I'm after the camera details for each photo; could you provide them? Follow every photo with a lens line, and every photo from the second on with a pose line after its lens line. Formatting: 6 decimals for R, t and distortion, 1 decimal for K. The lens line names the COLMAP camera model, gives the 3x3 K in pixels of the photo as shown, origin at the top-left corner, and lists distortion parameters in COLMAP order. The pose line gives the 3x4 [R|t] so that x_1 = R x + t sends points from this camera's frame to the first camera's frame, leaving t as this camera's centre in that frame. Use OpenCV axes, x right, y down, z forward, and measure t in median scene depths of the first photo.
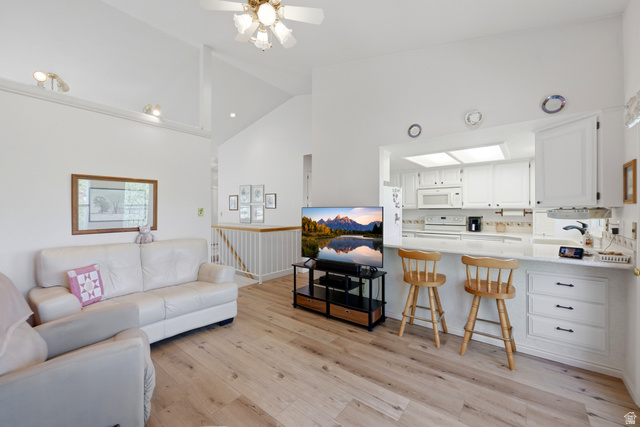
lens RADIAL K [[264.7, 0, 320.5], [0, 264.7, 210.6], [0, 0, 1]] dist [0.005021, -0.000972]
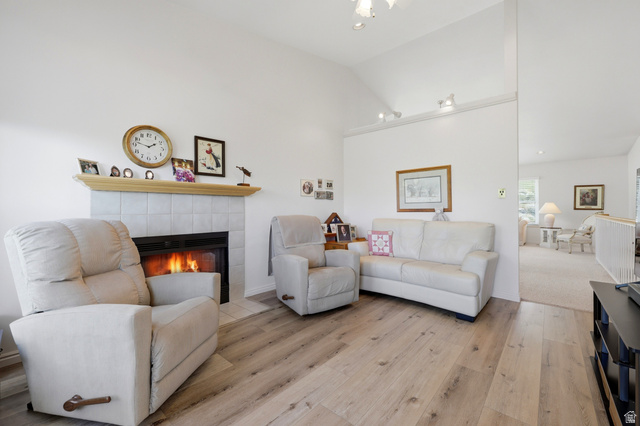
lens RADIAL K [[264.7, 0, 319.3], [0, 264.7, 209.3], [0, 0, 1]] dist [0.005021, -0.000972]
pose [[-0.052000, -0.004683, -0.998636, 0.577893], [-0.004047, 0.999982, -0.004479, 0.085601], [0.998639, 0.003809, -0.052018, 0.639434]]
